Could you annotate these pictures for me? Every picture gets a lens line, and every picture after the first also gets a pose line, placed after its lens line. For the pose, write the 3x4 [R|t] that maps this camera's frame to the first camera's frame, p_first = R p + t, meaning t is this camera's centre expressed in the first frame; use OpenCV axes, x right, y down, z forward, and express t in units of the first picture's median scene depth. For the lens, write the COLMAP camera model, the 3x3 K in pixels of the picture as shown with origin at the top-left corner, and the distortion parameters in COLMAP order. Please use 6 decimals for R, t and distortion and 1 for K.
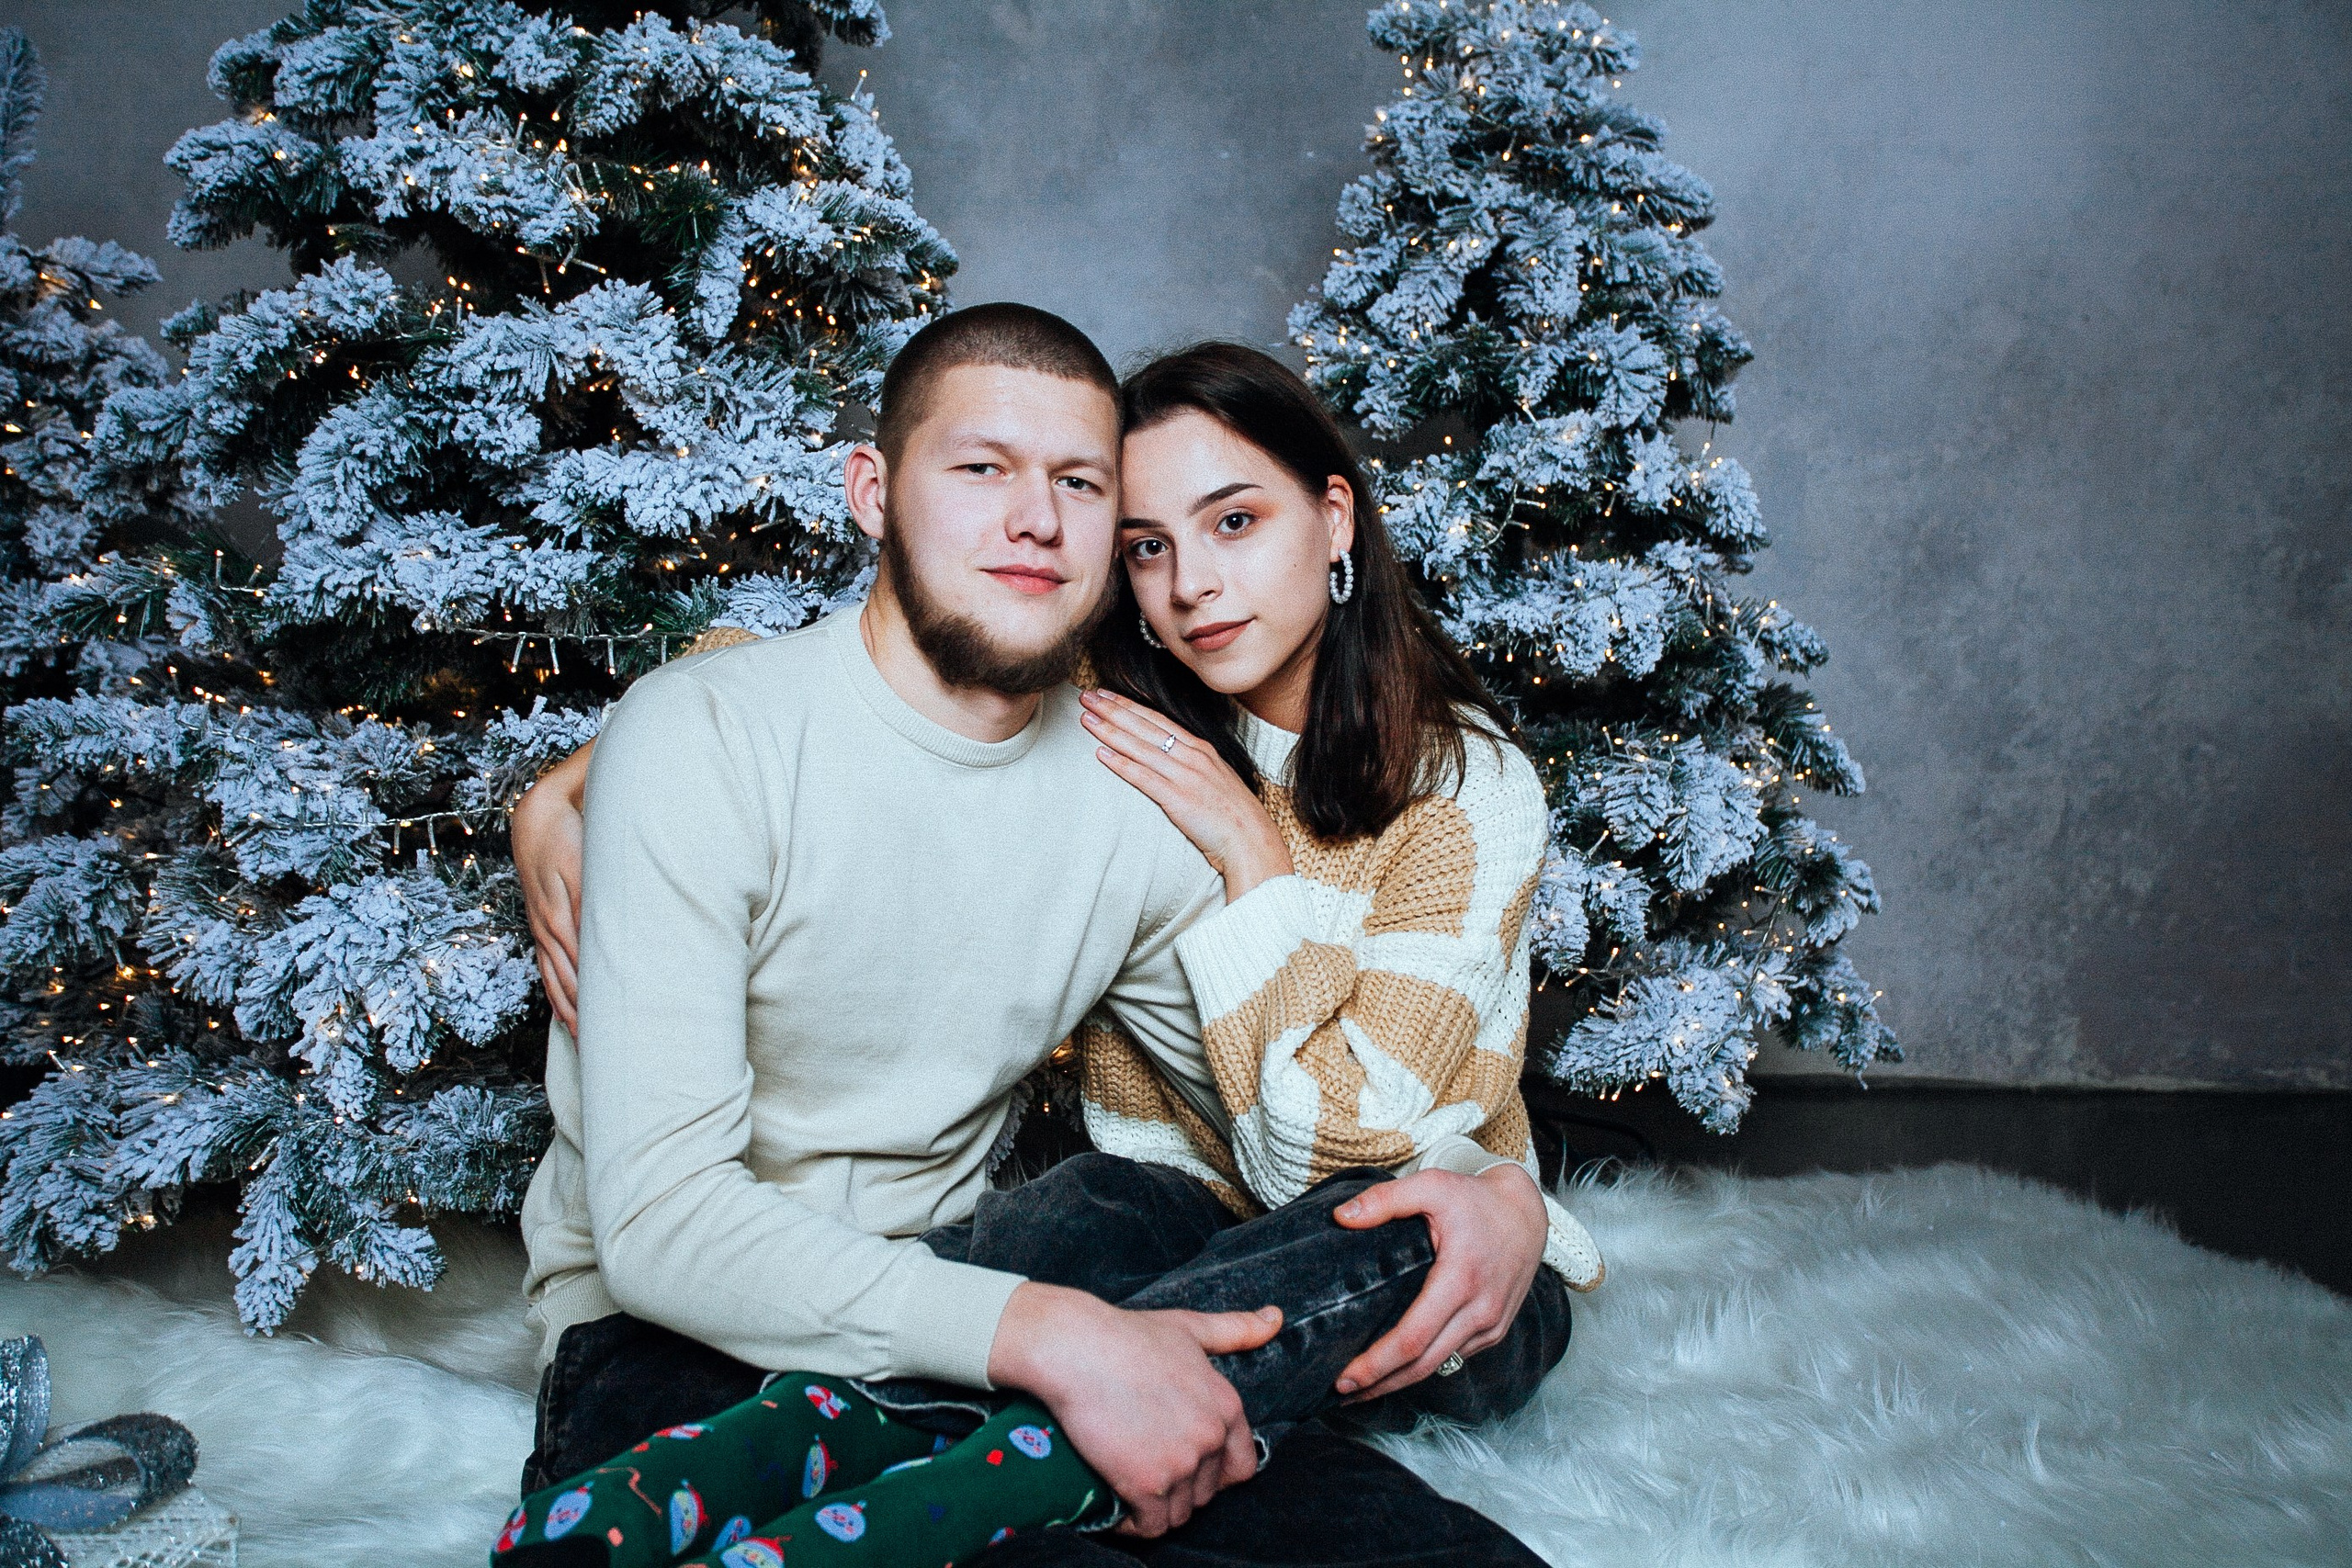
lens RADIAL K [[2323.0, 0, 1174.1], [0, 2323.0, 777.2], [0, 0, 1]] dist [0.030066, 0.000000]
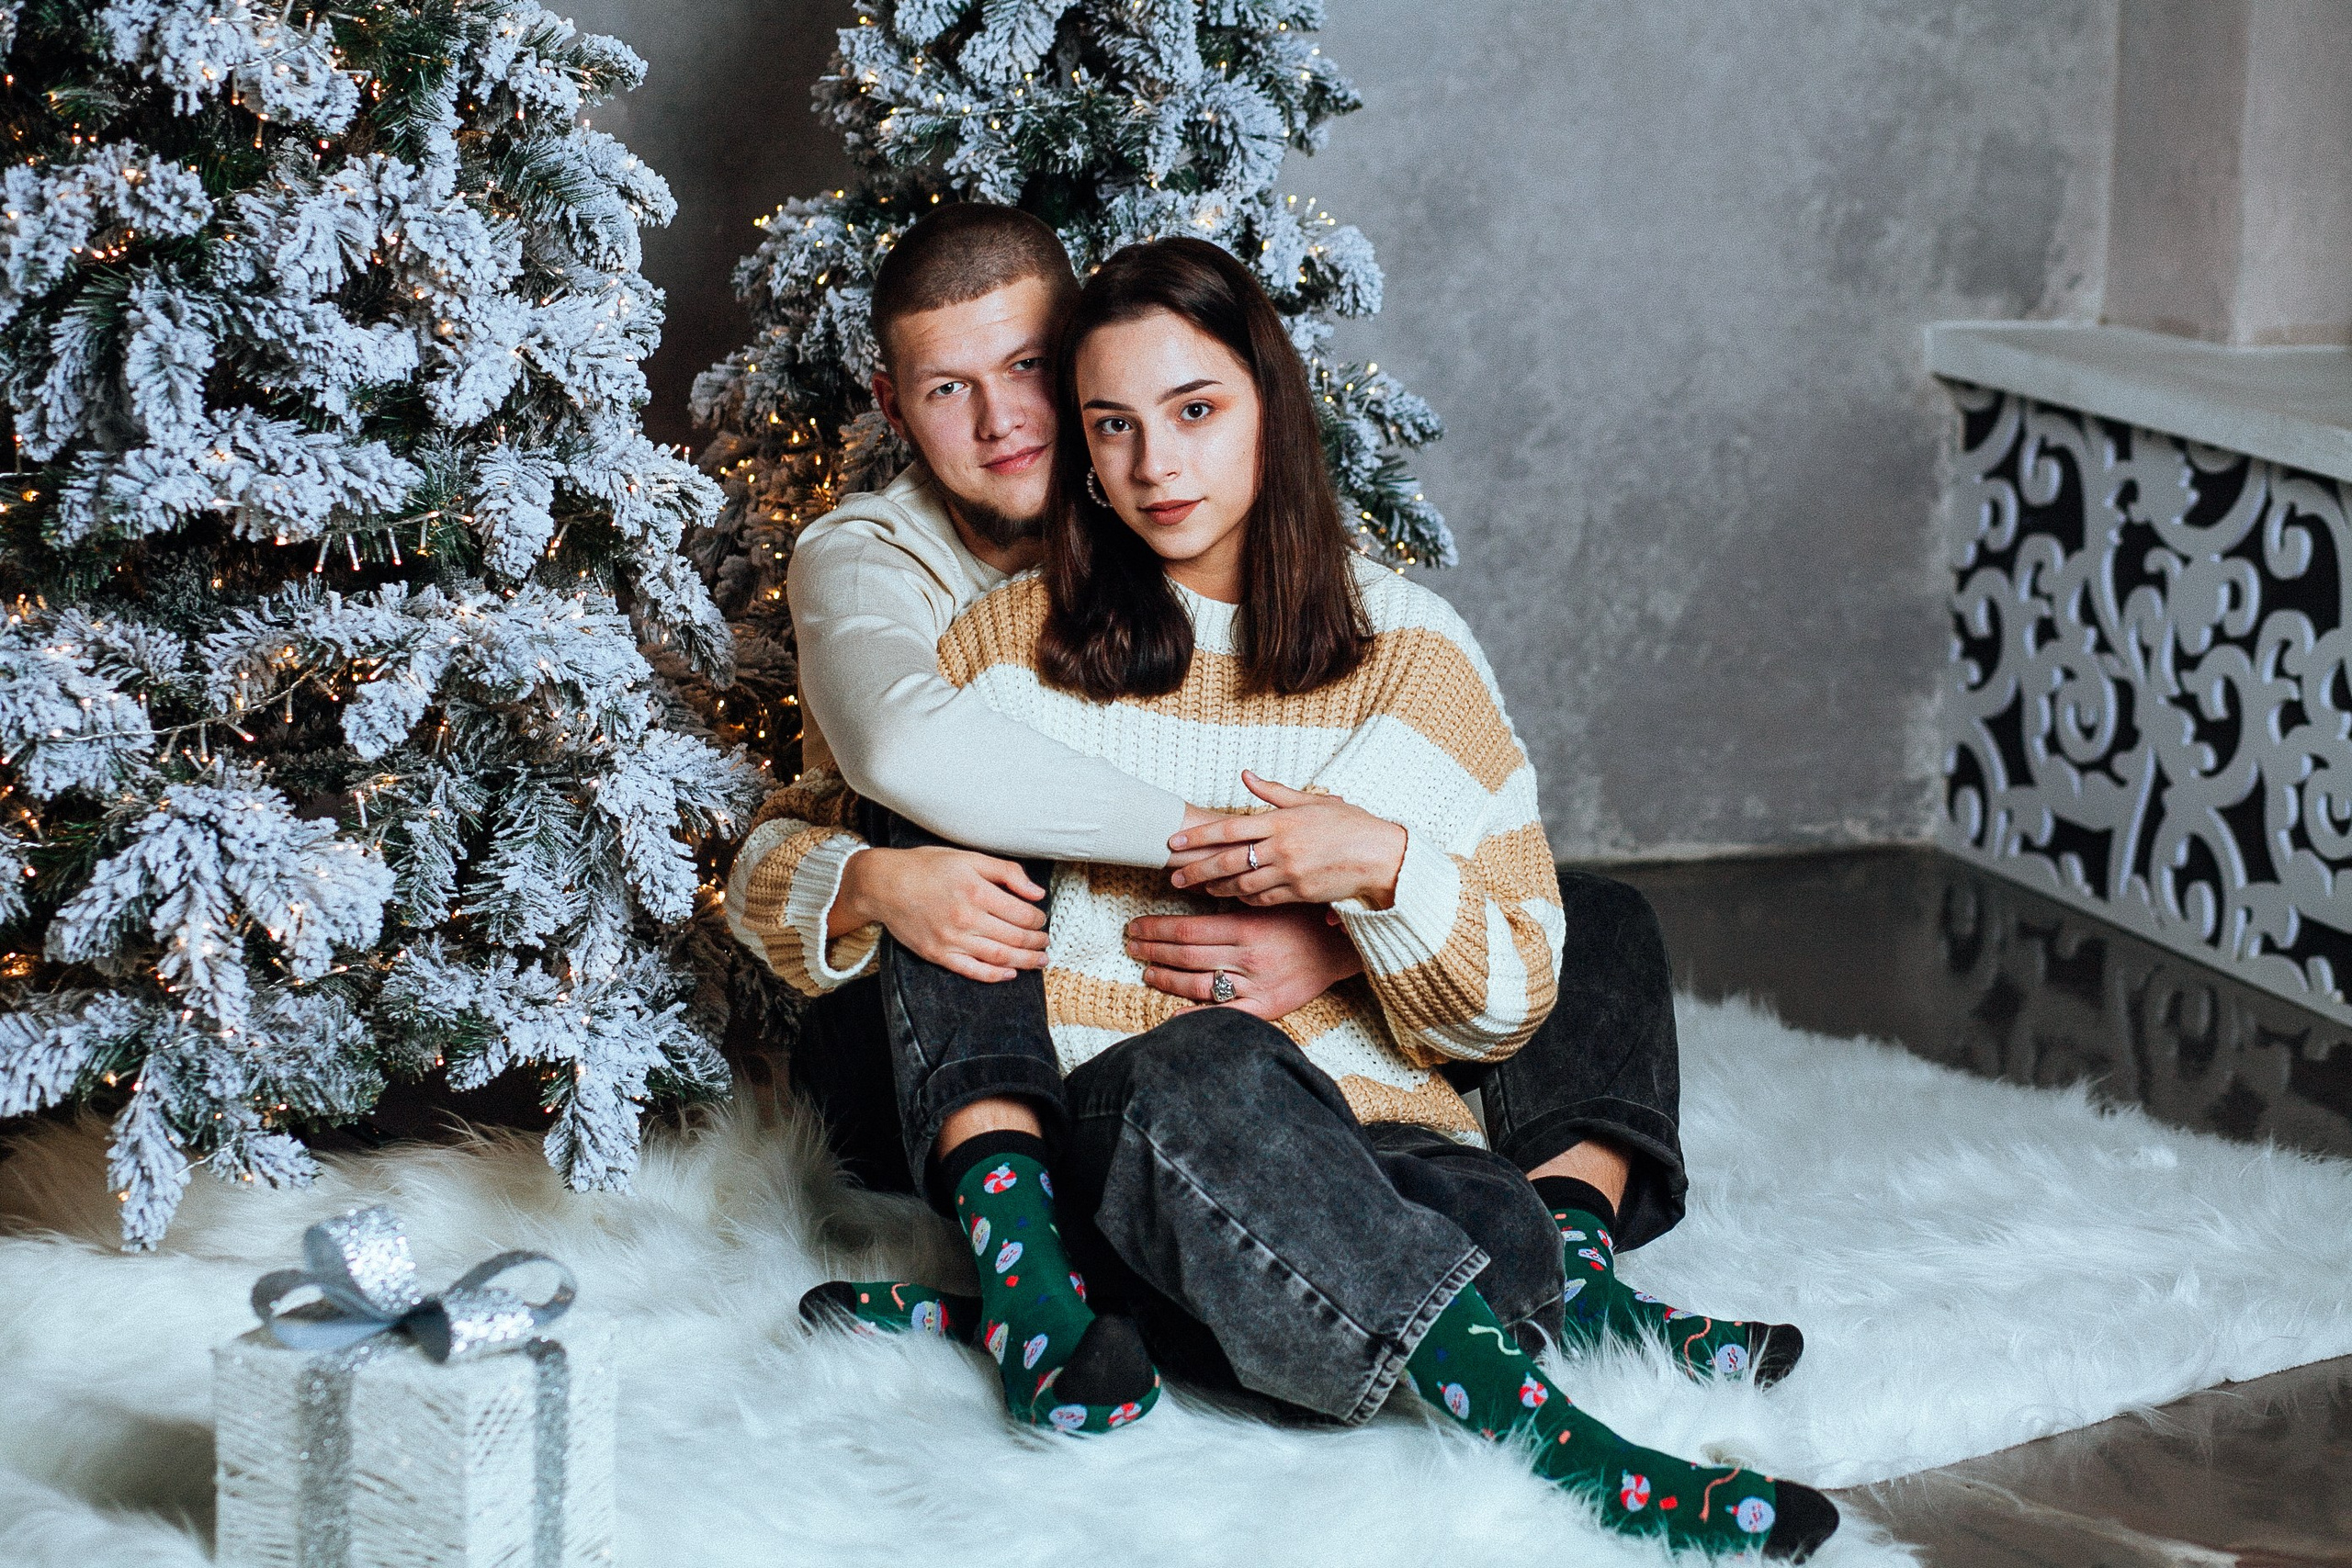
lens RADIAL K [[5941.5, 0, 1176.3], [0, 5941.5, 784.5], [0, 0, 1]] dist [-0.056162, 0.000000]
pose [[0.925781, -0.060993, 0.373109, -0.697329], [0.015662, 0.992241, 0.123342, -0.203274], [-0.377737, -0.108344, 0.919552, -1.130830]]
